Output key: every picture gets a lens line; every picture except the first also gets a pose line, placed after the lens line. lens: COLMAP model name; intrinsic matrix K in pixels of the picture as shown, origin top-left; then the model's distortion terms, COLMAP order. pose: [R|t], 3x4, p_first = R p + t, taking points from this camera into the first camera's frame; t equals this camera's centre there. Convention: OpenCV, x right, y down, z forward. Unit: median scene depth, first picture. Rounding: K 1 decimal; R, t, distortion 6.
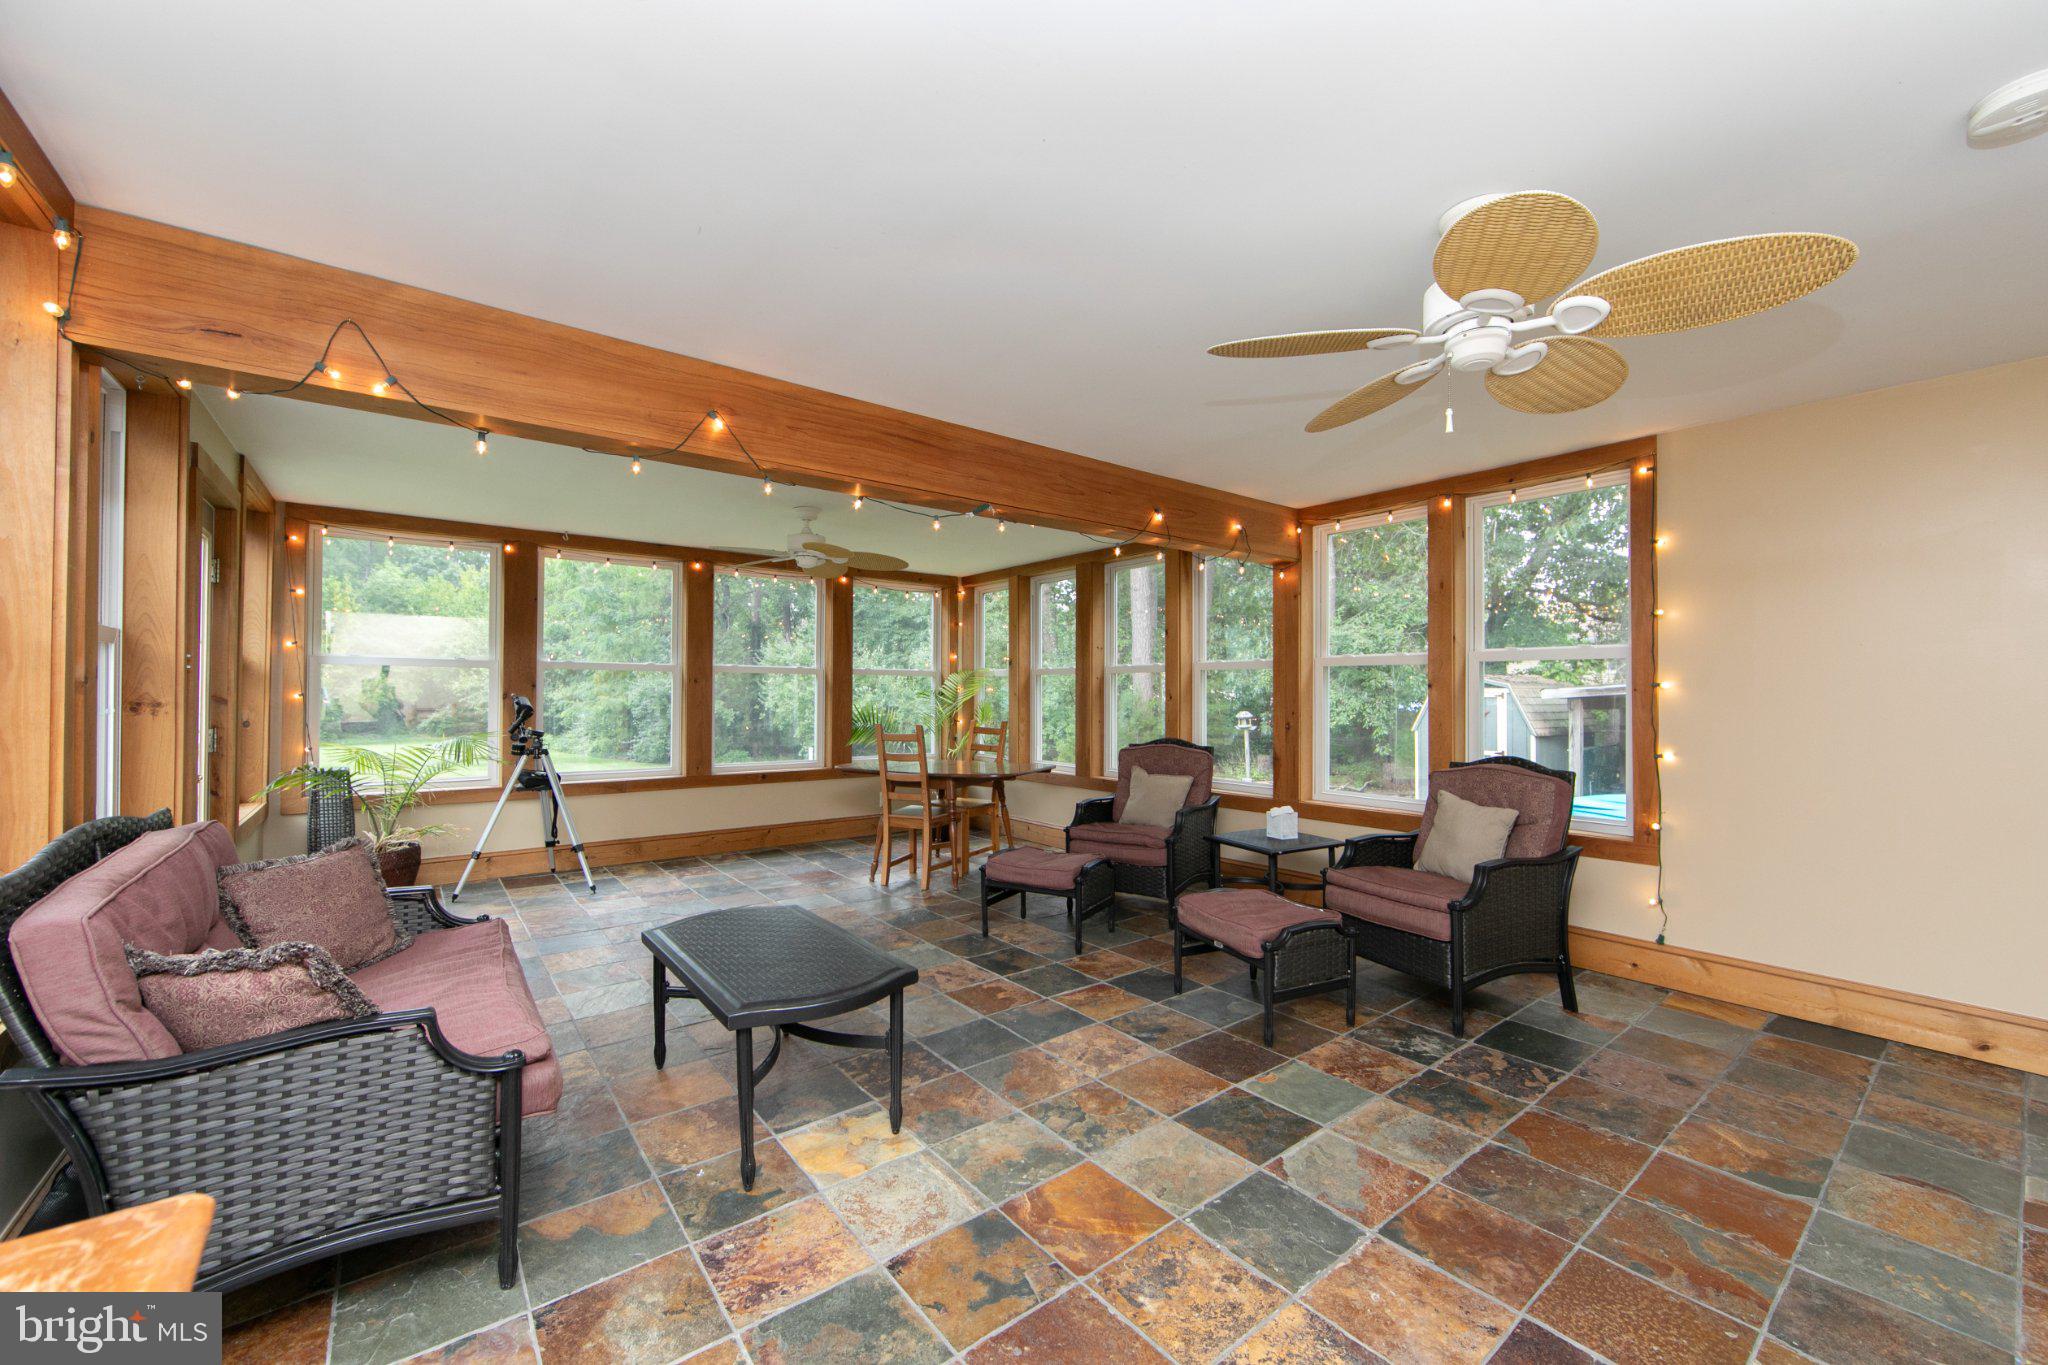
lens RADIAL K [[829.4, 0, 1019.3], [0, 829.4, 677.9], [0, 0, 1]] dist [0.003124, 0.000458]
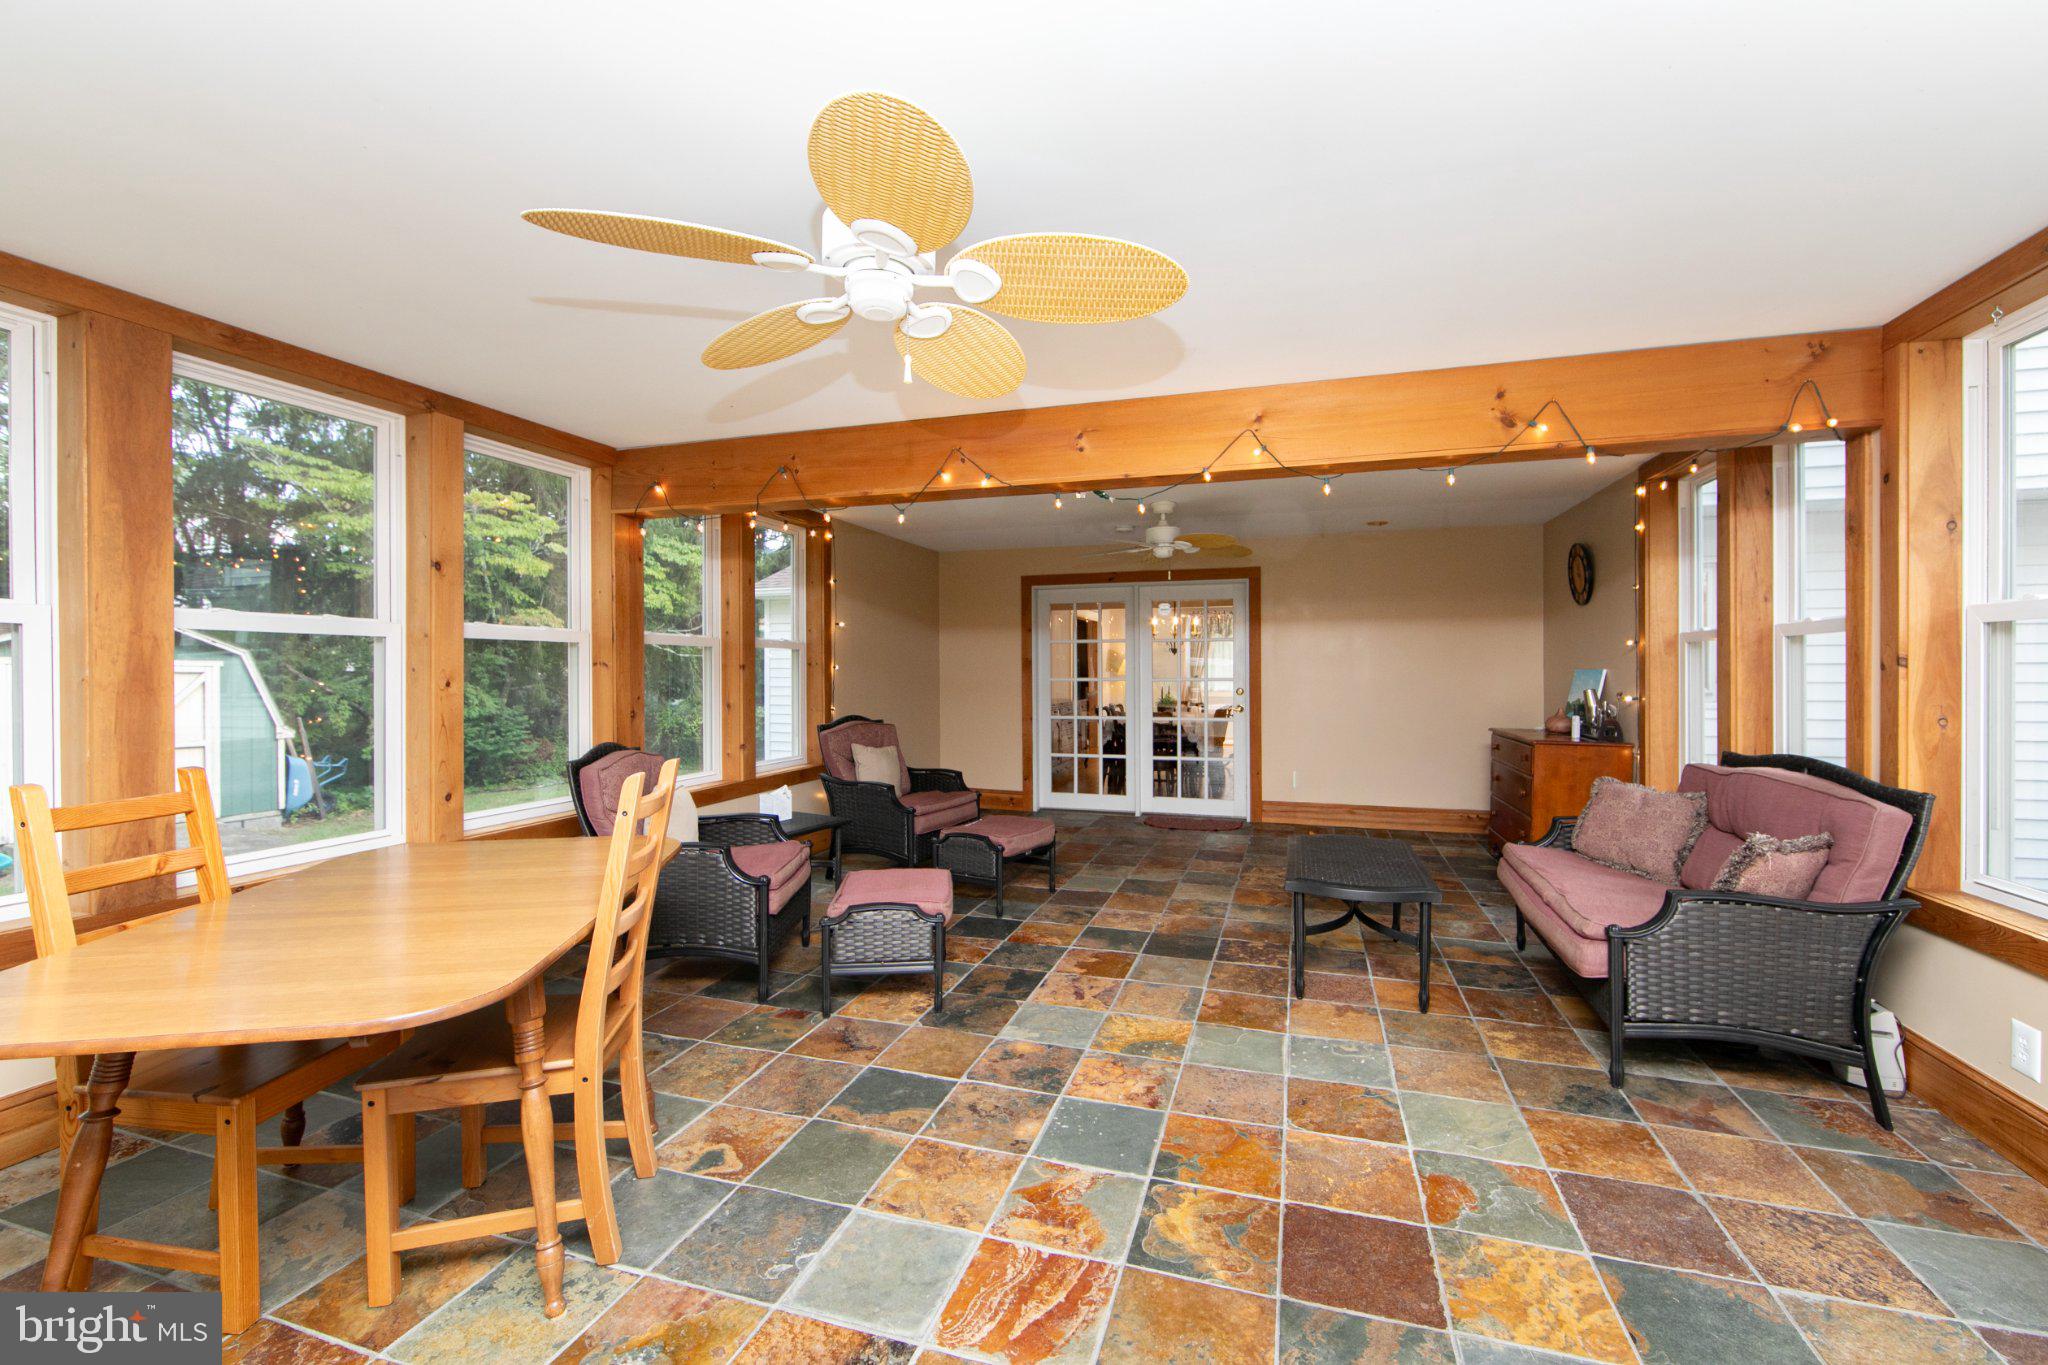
lens RADIAL K [[829.4, 0, 1021.3], [0, 829.4, 677.9], [0, 0, 1]] dist [0.003124, 0.000458]
pose [[-0.565833, -0.002373, 0.824516, -0.926917], [-0.000485, 0.999997, 0.002545, 0.024267], [-0.824520, 0.001040, -0.565832, 1.847136]]
